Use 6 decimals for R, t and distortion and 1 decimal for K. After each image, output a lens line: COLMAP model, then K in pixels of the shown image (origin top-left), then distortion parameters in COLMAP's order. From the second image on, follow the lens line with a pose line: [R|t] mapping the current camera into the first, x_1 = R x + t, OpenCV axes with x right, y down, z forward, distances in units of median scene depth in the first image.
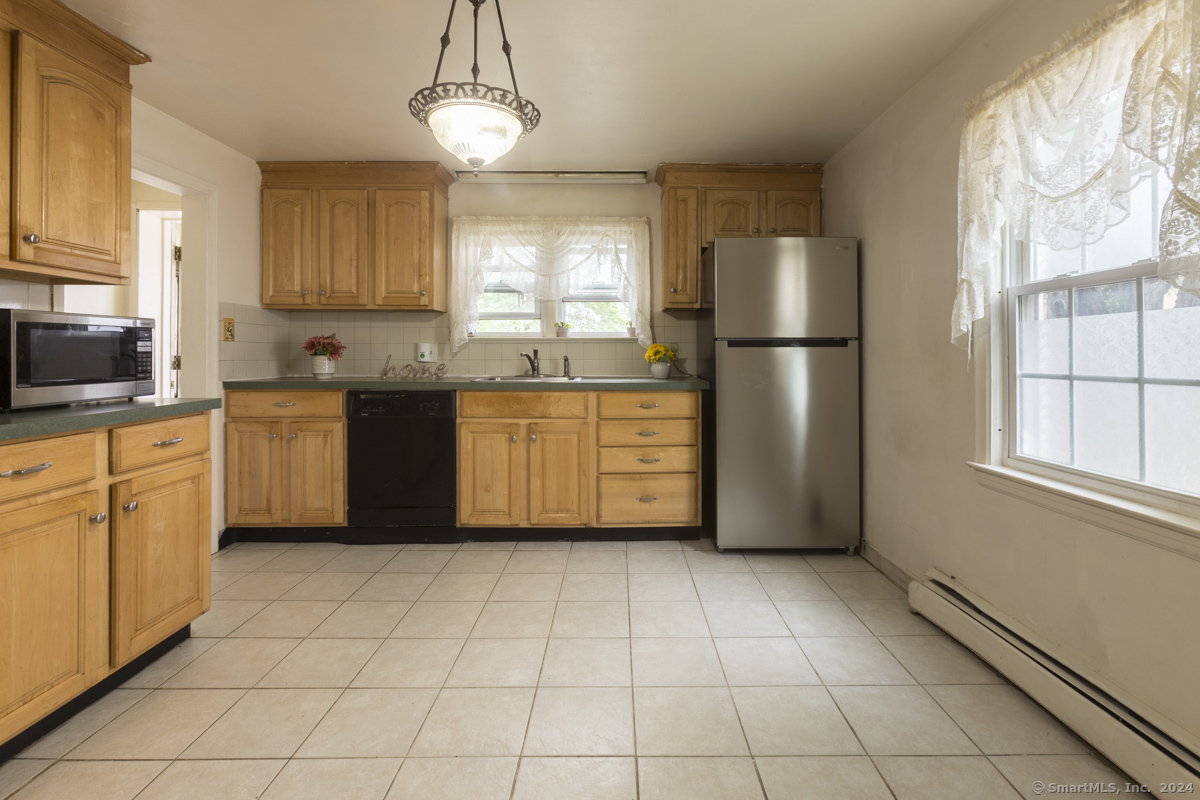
lens RADIAL K [[566.5, 0, 600.7], [0, 566.5, 351.6], [0, 0, 1]] dist [-0.016055, 0.016660]
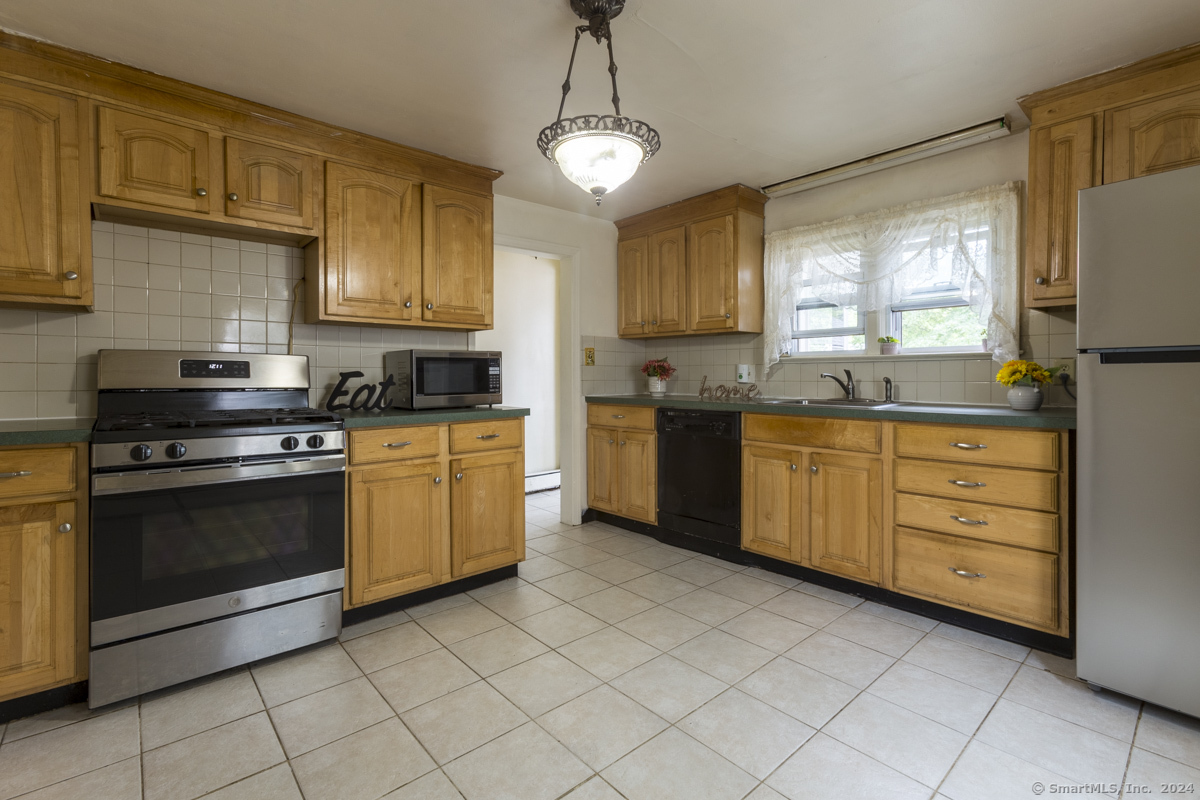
lens RADIAL K [[539.0, 0, 590.0], [0, 539.0, 381.4], [0, 0, 1]] dist [-0.017115, 0.011977]
pose [[0.659670, 0.007217, -0.751521, 0.280235], [0.005639, 0.999878, 0.014551, -0.000161], [0.751534, -0.013837, 0.659549, 0.180900]]
